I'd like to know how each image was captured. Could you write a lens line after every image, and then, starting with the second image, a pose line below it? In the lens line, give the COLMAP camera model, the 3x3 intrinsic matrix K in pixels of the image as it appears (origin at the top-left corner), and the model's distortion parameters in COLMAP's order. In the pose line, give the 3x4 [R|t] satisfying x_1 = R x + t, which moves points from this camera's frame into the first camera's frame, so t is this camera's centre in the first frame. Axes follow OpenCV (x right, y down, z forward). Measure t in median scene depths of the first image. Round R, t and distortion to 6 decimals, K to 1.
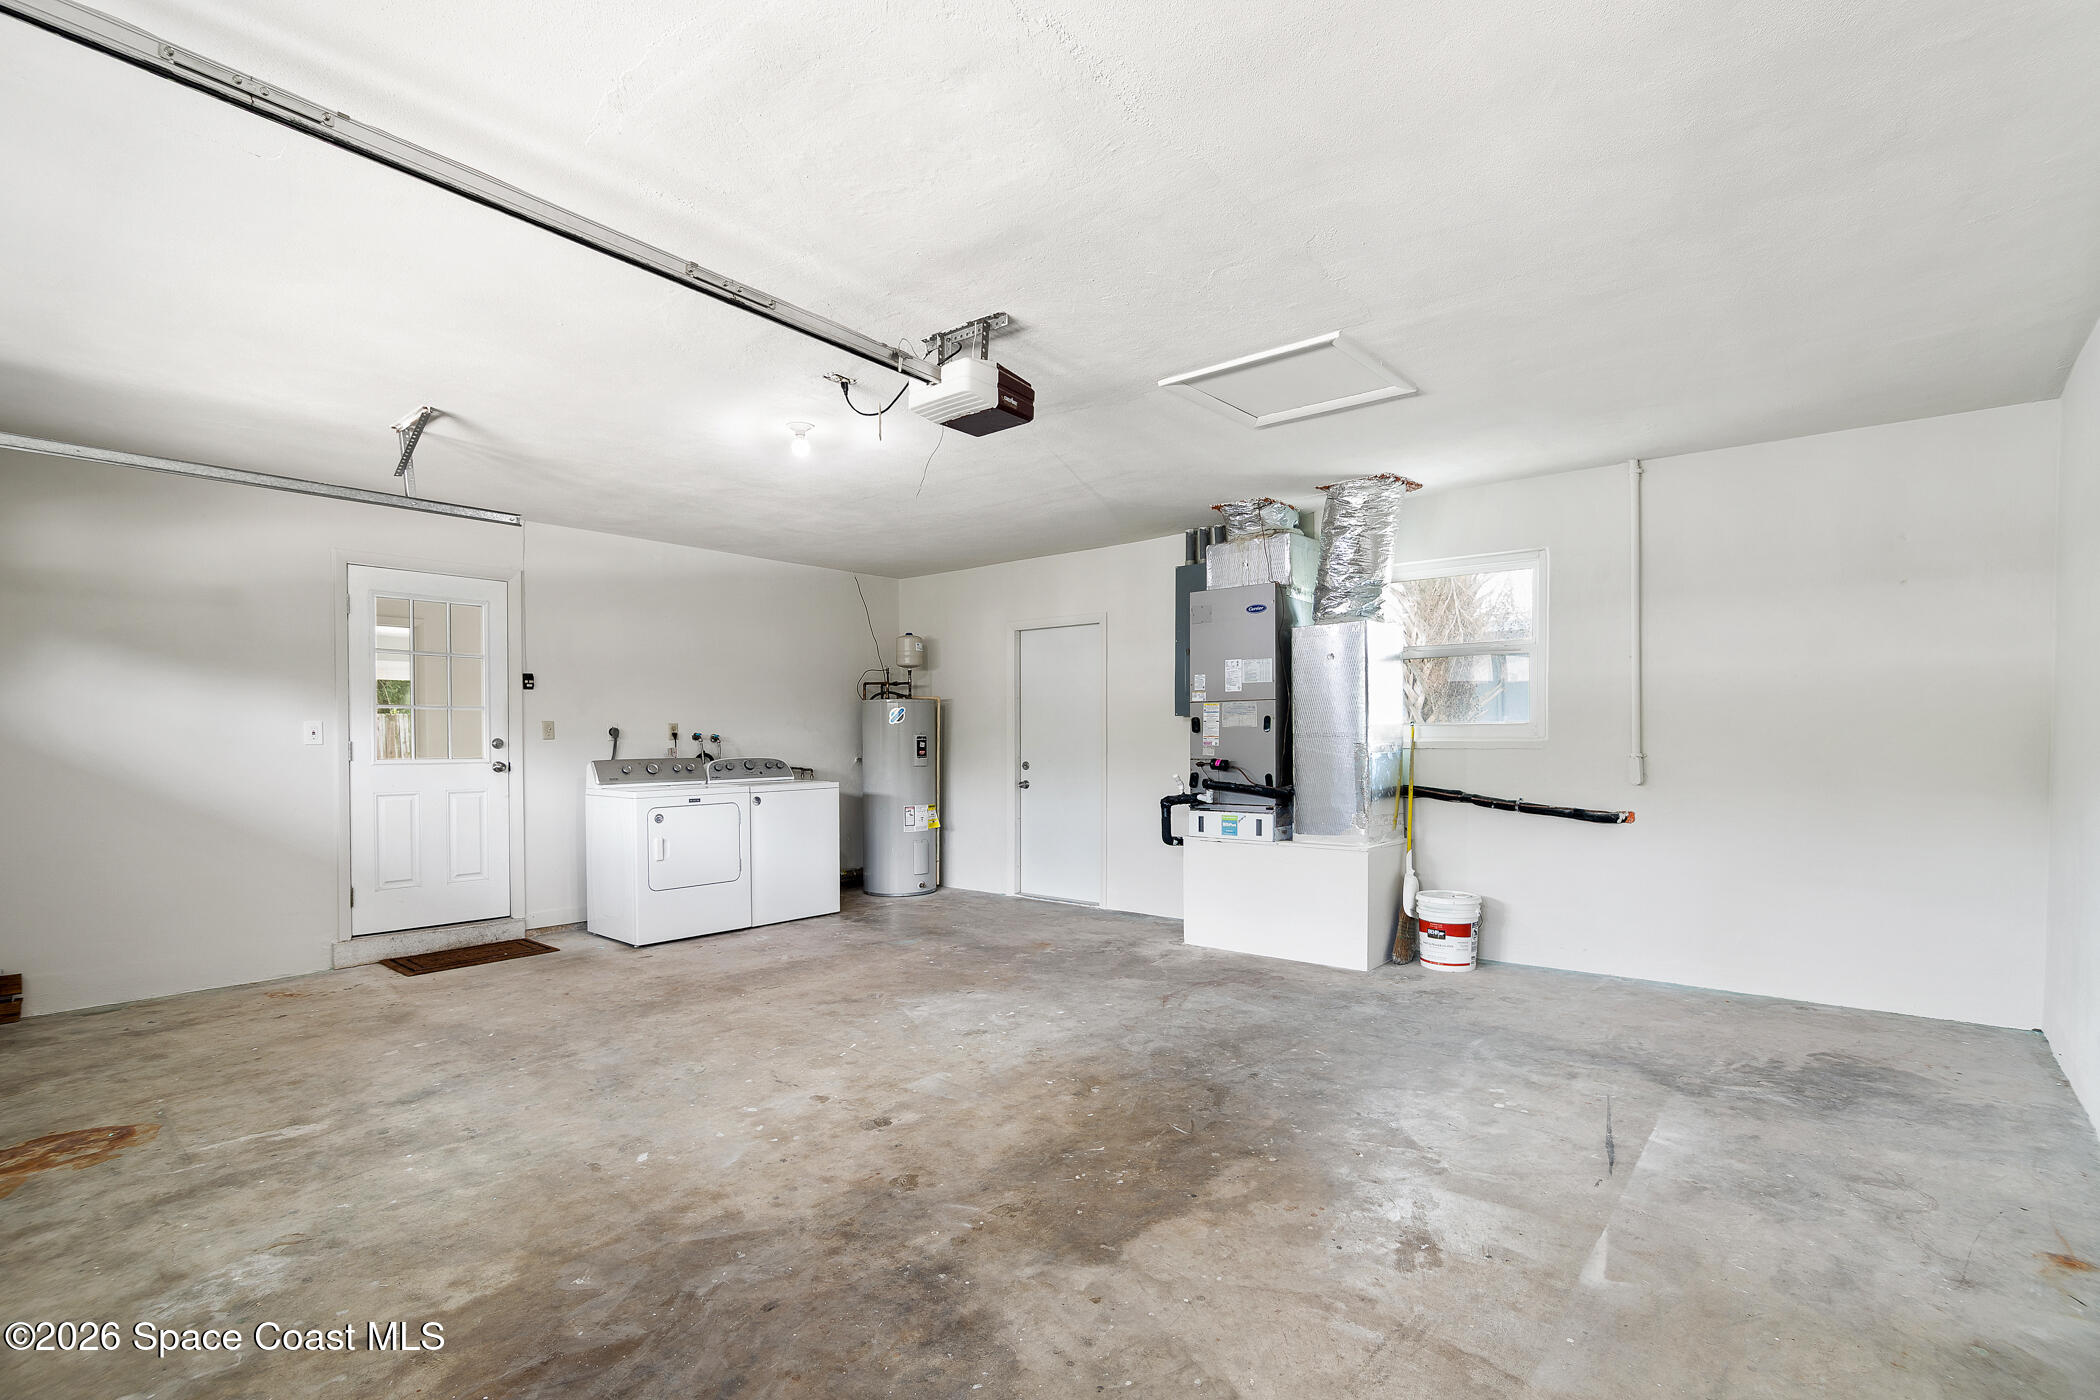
lens RADIAL K [[983.4, 0, 1060.2], [0, 983.4, 748.3], [0, 0, 1]] dist [-0.003064, -0.001371]
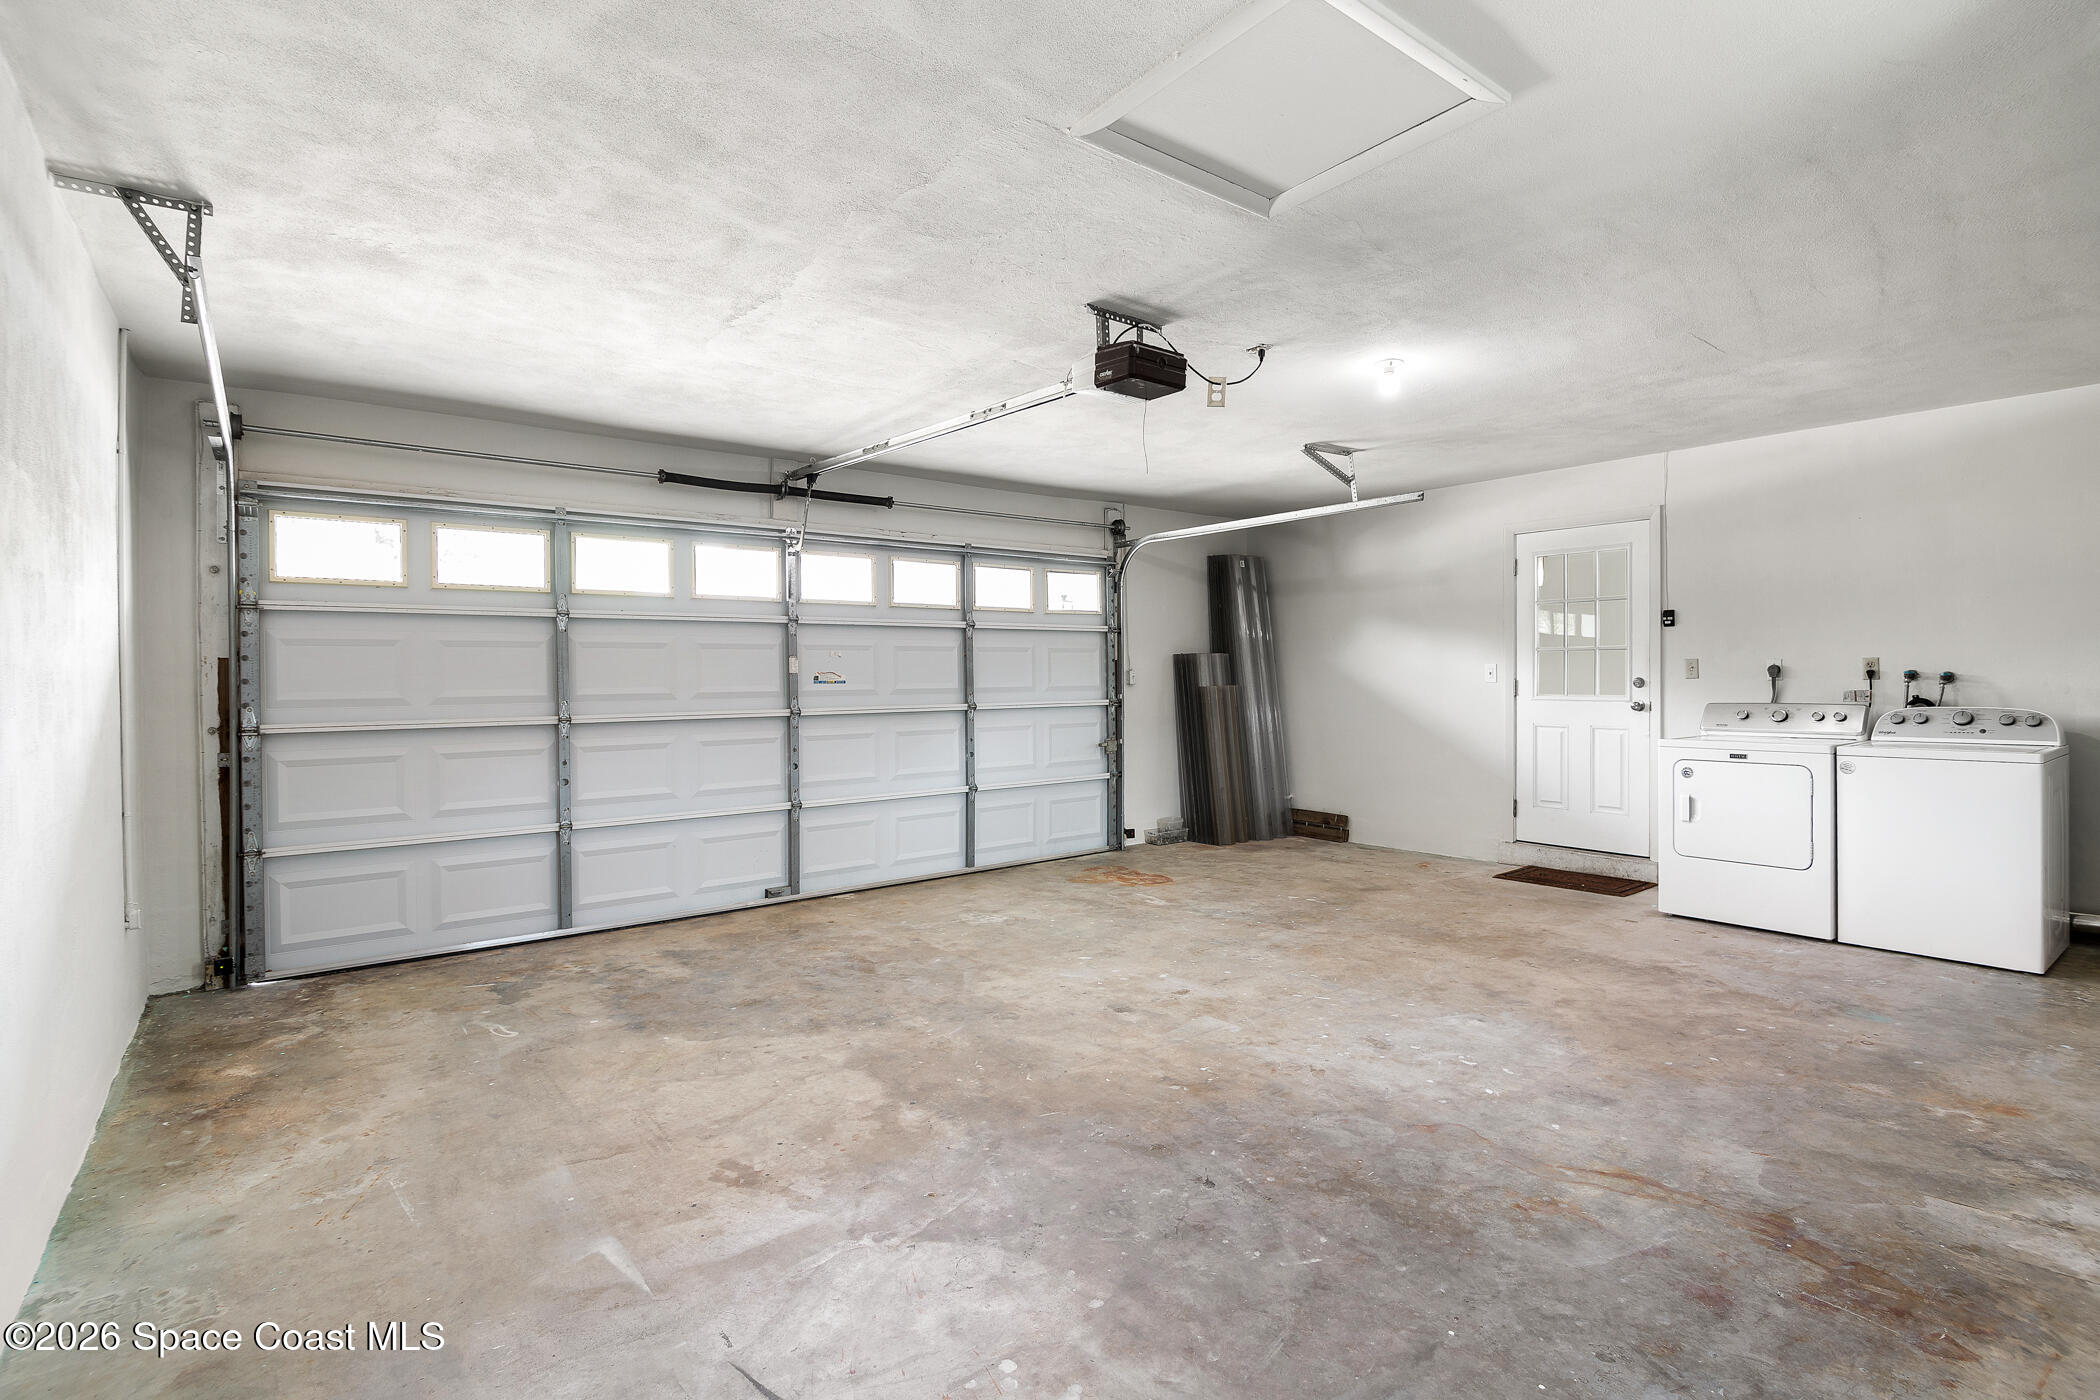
lens RADIAL K [[983.4, 0, 1048.8], [0, 983.4, 685.9], [0, 0, 1]] dist [-0.003064, -0.001371]
pose [[-0.206673, 0.014319, -0.978305, 0.864375], [-0.001213, 0.999888, 0.014891, -0.025760], [0.978409, 0.004264, -0.206632, 1.002475]]
